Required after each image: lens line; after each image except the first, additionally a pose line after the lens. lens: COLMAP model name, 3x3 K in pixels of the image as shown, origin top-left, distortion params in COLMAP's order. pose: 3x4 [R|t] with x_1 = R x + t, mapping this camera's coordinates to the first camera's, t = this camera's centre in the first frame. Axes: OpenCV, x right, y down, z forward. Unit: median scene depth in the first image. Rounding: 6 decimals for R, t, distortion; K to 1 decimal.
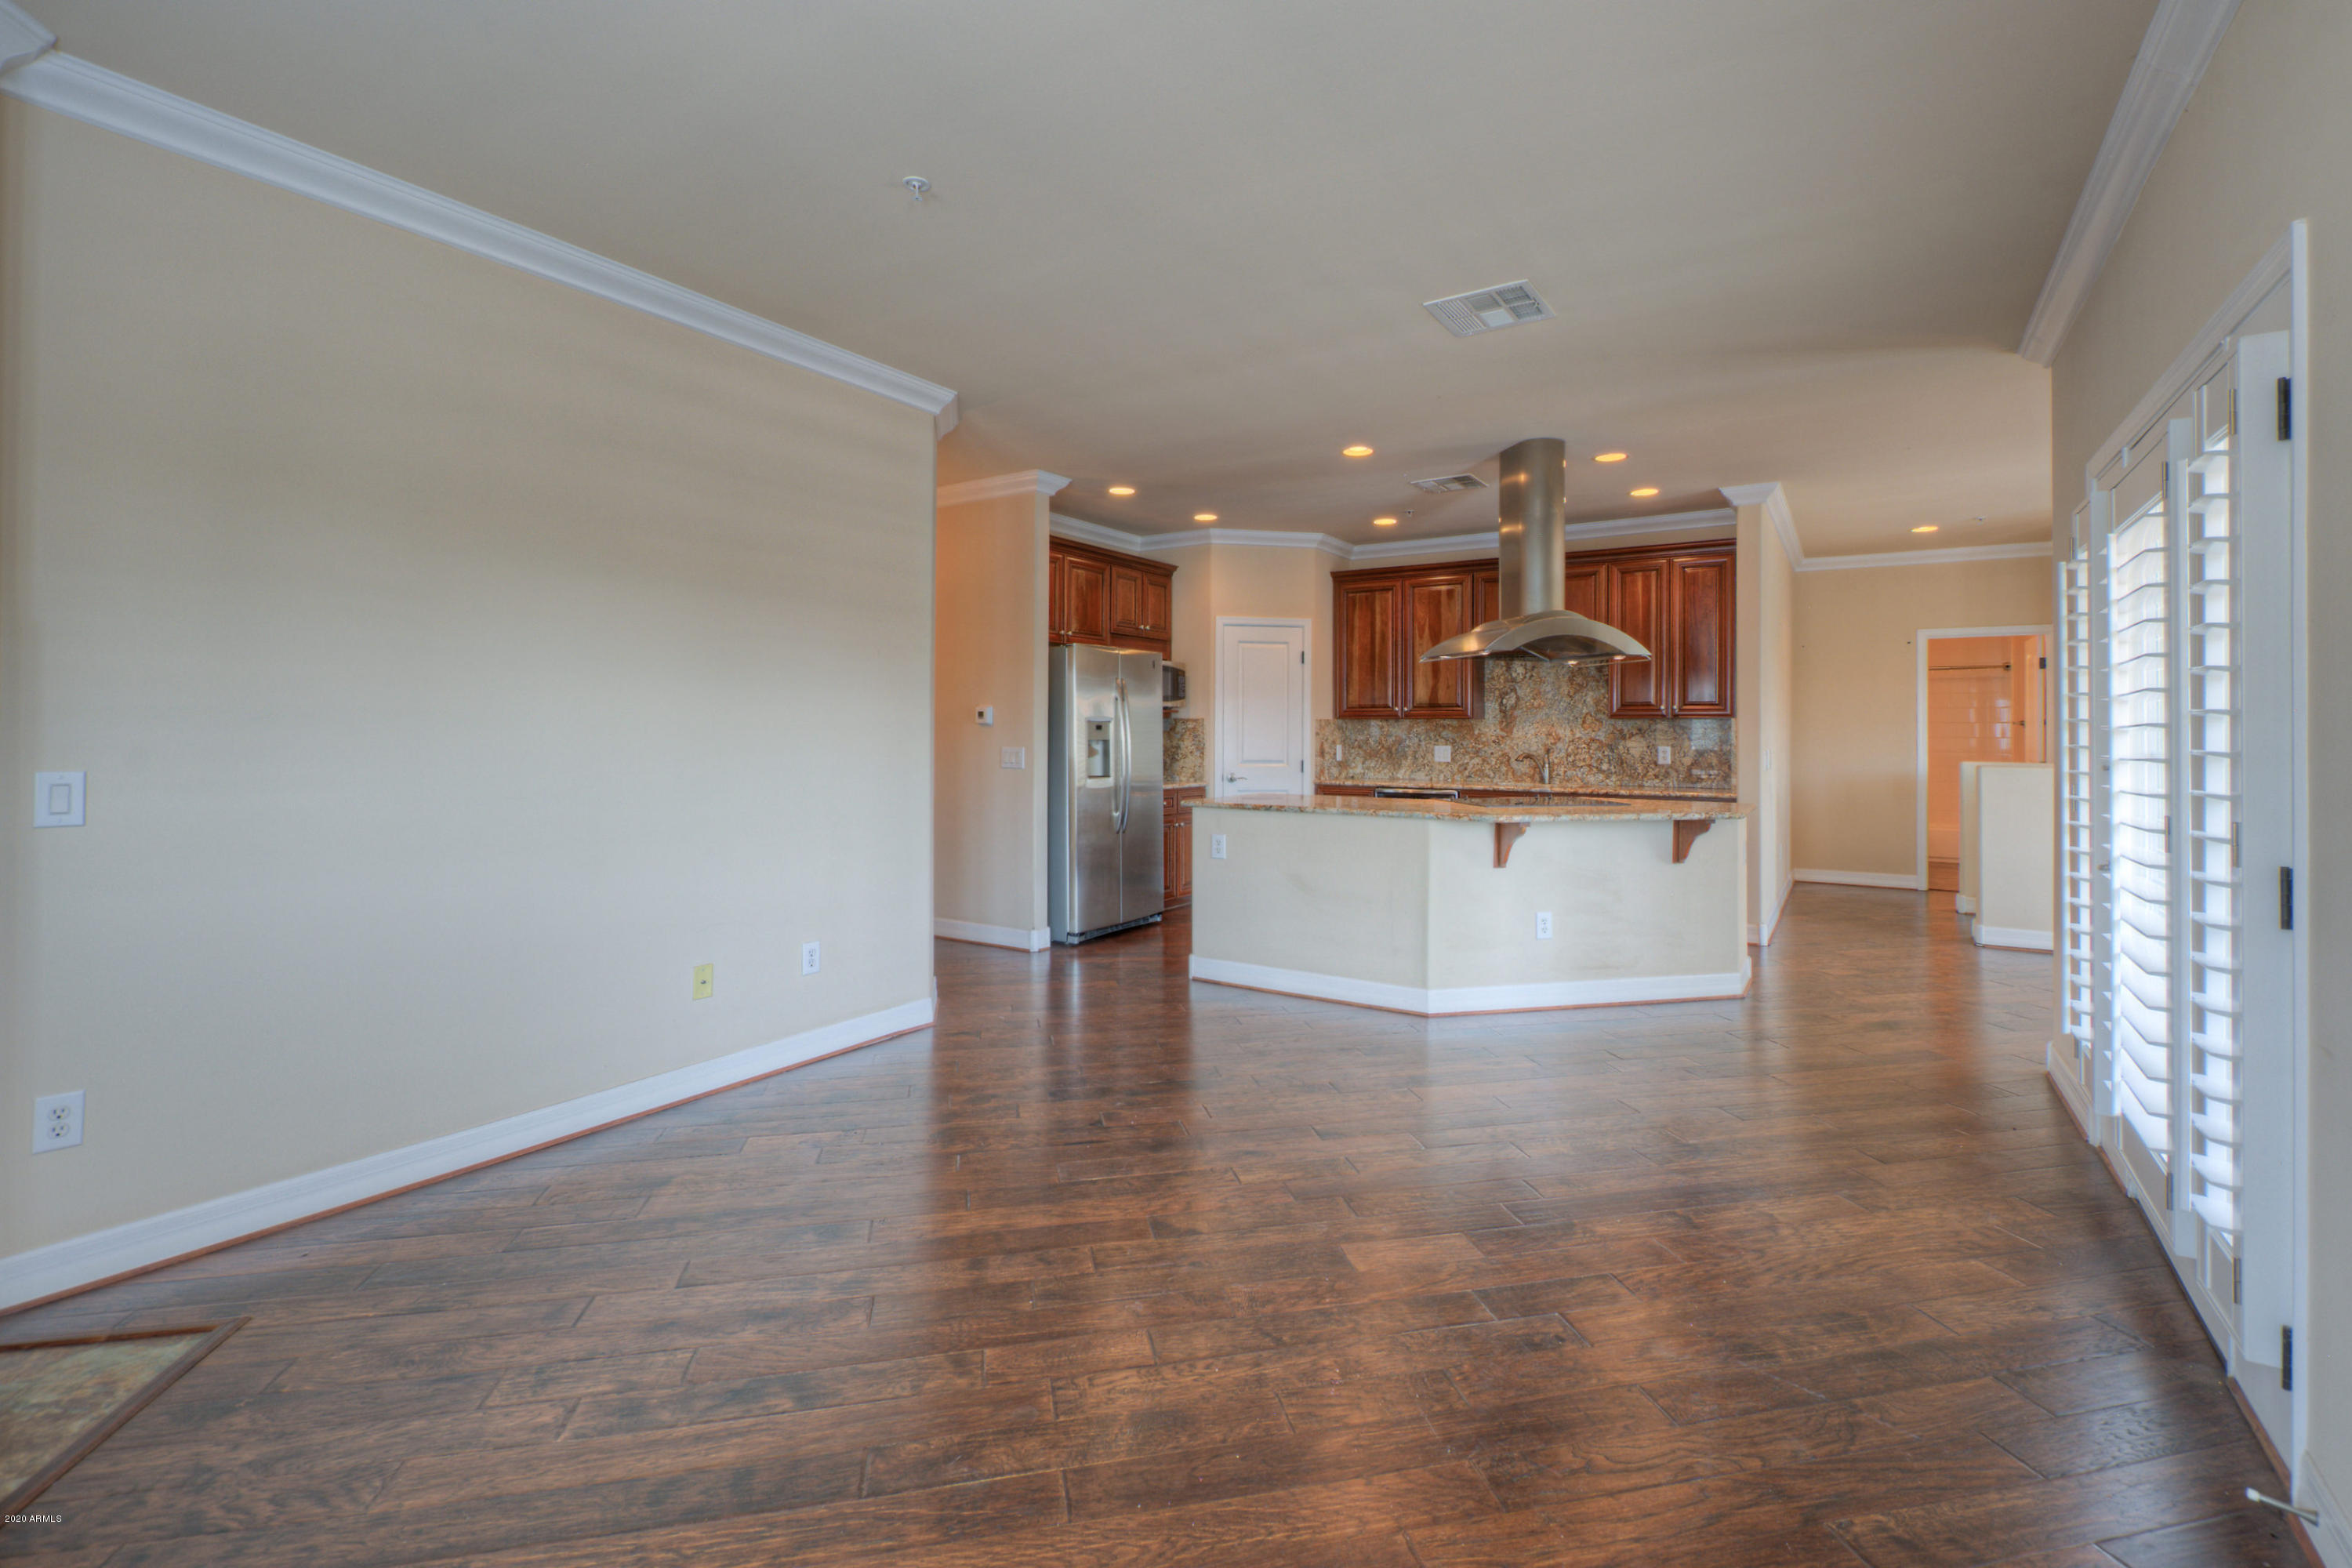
lens RADIAL K [[1044.6, 0, 1188.9], [0, 1044.6, 725.6], [0, 0, 1]] dist [-0.000273, -0.000316]
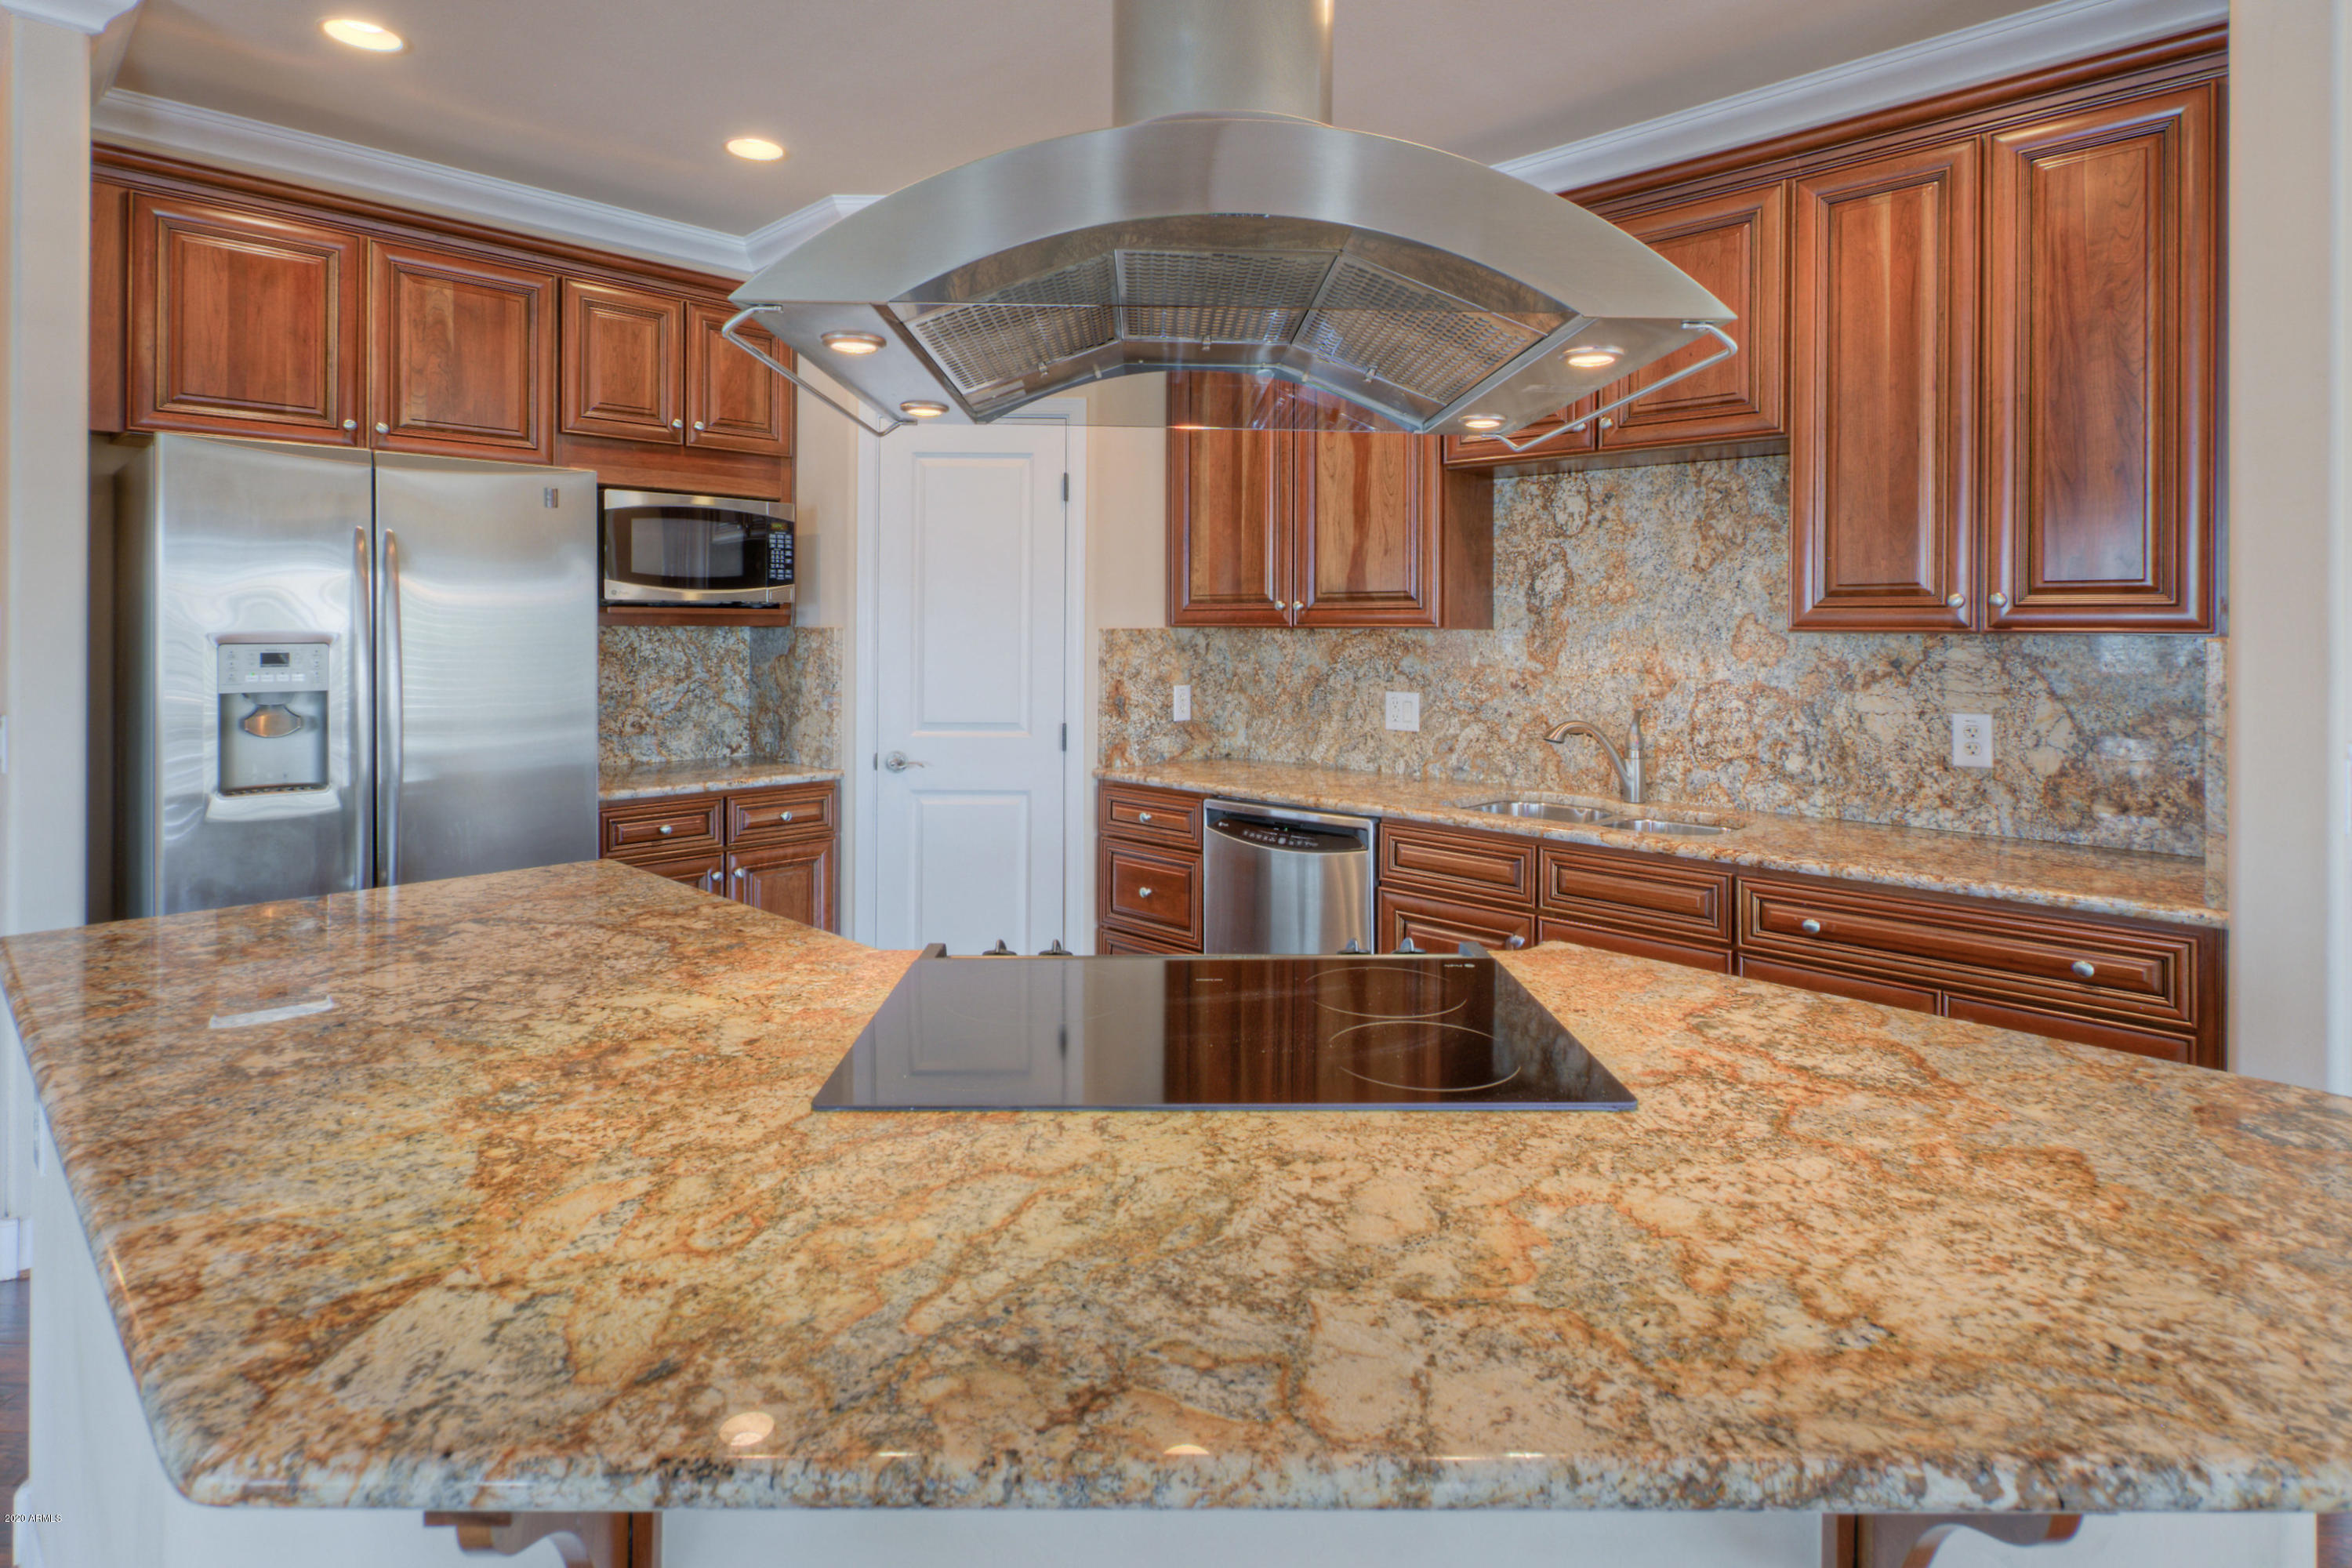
lens RADIAL K [[1236.6, 0, 1175.2], [0, 1236.6, 628.0], [0, 0, 1]] dist [0.004052, -0.000676]
pose [[0.979827, 0.001959, -0.199839, 0.267784], [-0.000649, 0.999978, 0.006620, -0.010201], [0.199848, -0.006357, 0.979806, 0.525855]]
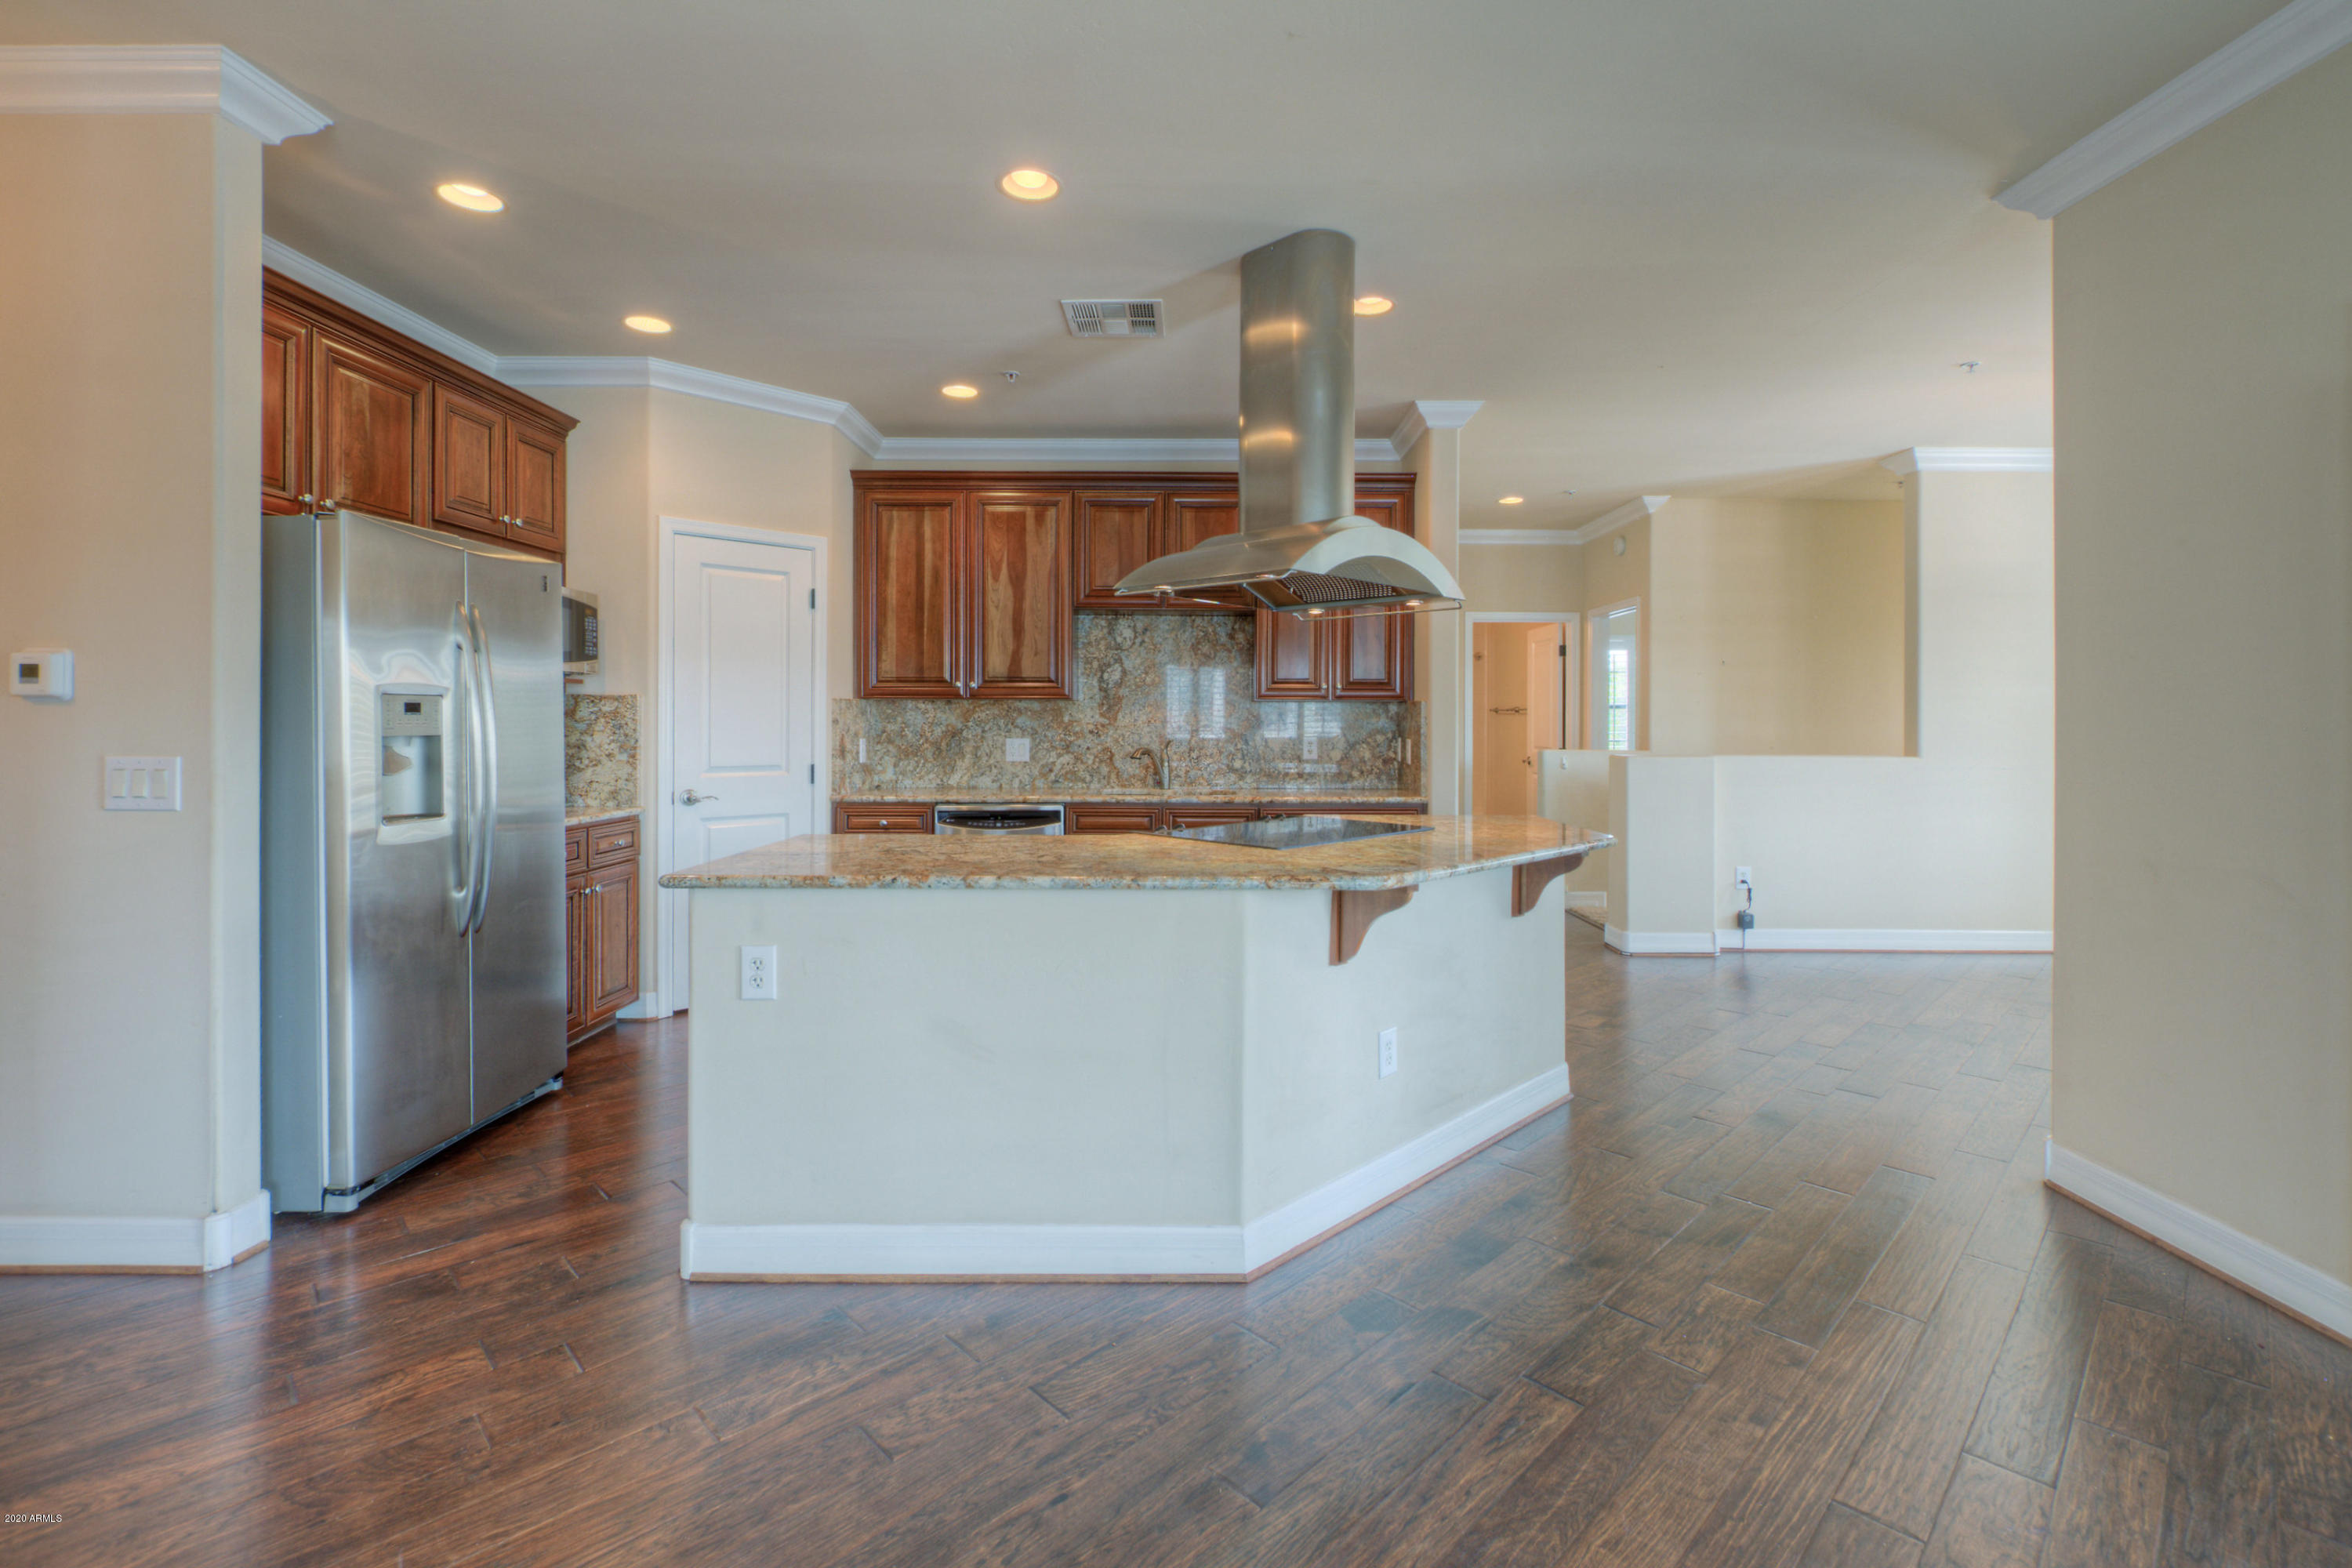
lens RADIAL K [[1044.6, 0, 1188.9], [0, 1044.6, 725.6], [0, 0, 1]] dist [-0.000273, -0.000316]
pose [[0.840589, -0.003785, 0.541660, -0.041094], [-0.002078, 0.999946, 0.010213, 0.003617], [-0.541669, -0.009711, 0.840535, 0.373226]]
